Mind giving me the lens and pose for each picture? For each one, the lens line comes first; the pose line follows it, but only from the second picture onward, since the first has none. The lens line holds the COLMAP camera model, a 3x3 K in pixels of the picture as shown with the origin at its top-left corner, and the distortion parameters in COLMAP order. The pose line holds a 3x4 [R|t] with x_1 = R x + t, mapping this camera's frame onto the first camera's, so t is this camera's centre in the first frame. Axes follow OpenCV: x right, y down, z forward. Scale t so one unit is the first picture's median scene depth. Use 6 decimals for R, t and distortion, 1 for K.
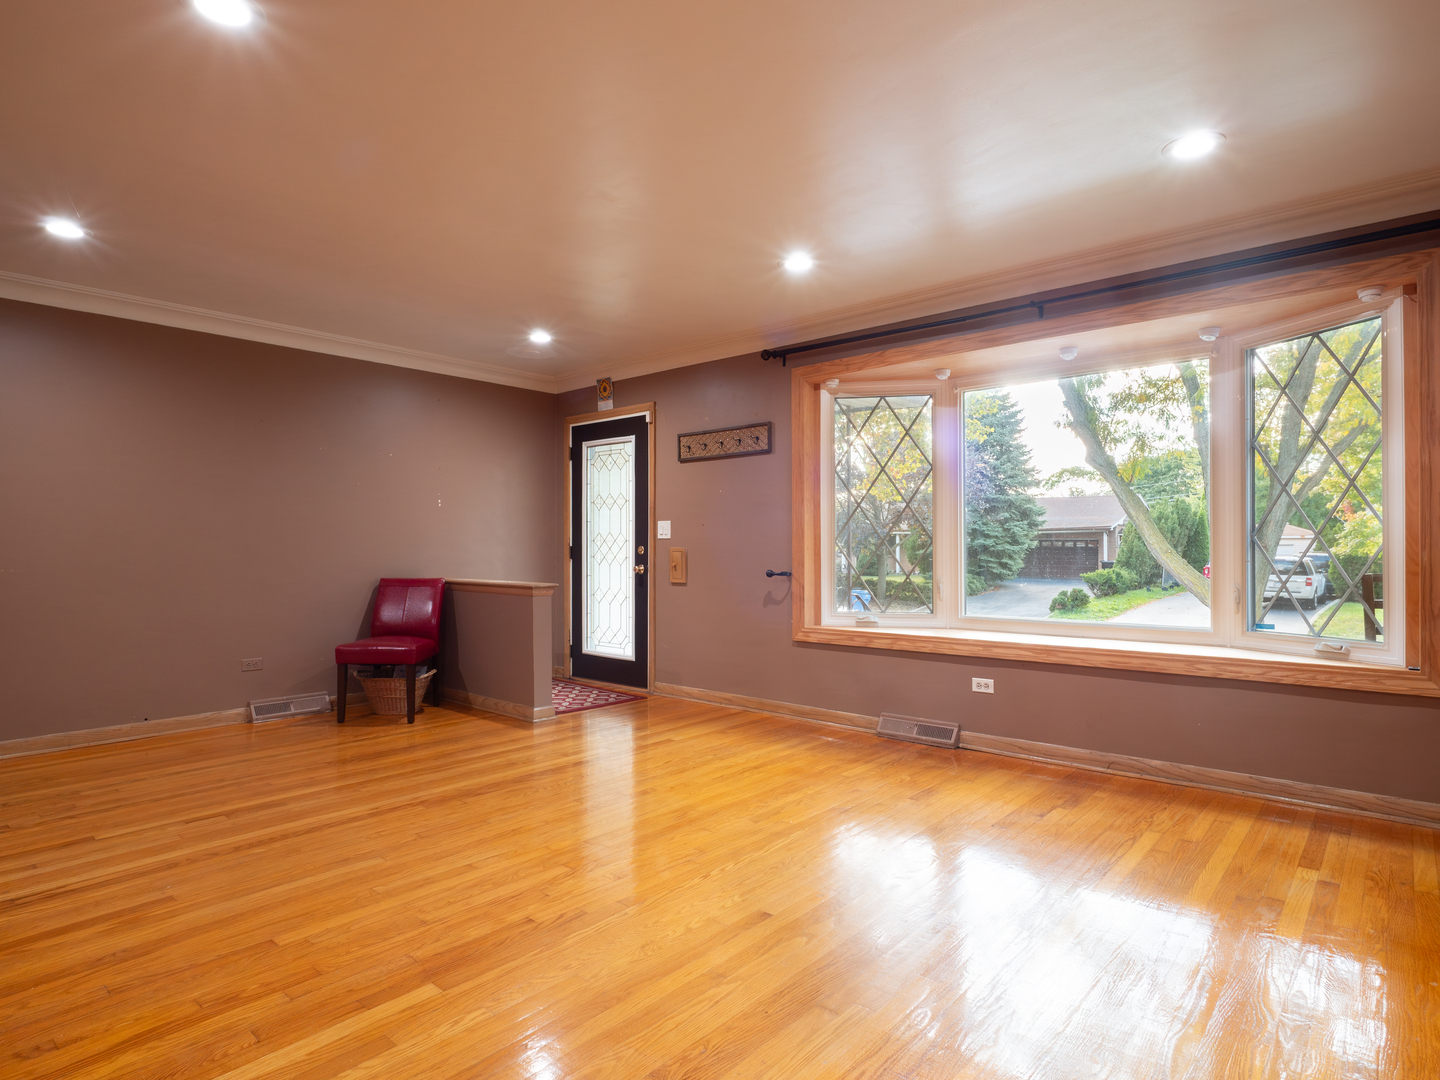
lens RADIAL K [[808.2, 0, 720.0], [0, 808.2, 540.0], [0, 0, 1]] dist [-0.004008, -0.001052]
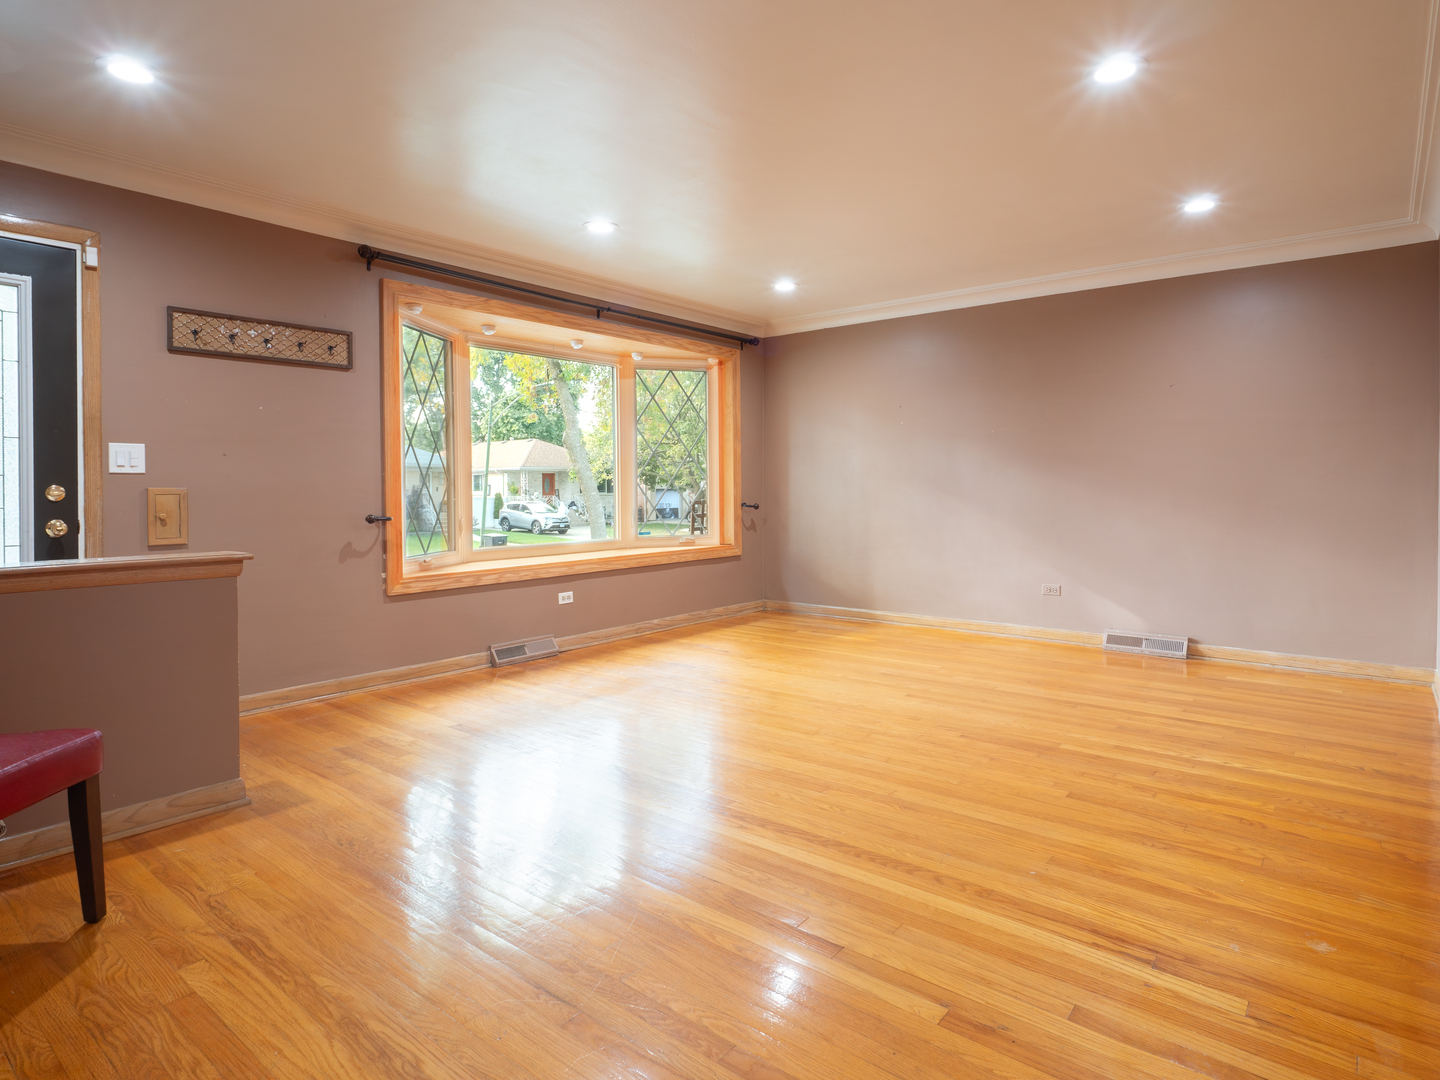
lens RADIAL K [[778.9, 0, 717.4], [0, 778.9, 497.0], [0, 0, 1]] dist [-0.019958, -0.000180]
pose [[-0.023578, -0.009721, 0.999675, -0.884737], [-0.003174, 0.999948, 0.009648, 0.012114], [-0.999717, -0.002945, -0.023608, 0.800555]]
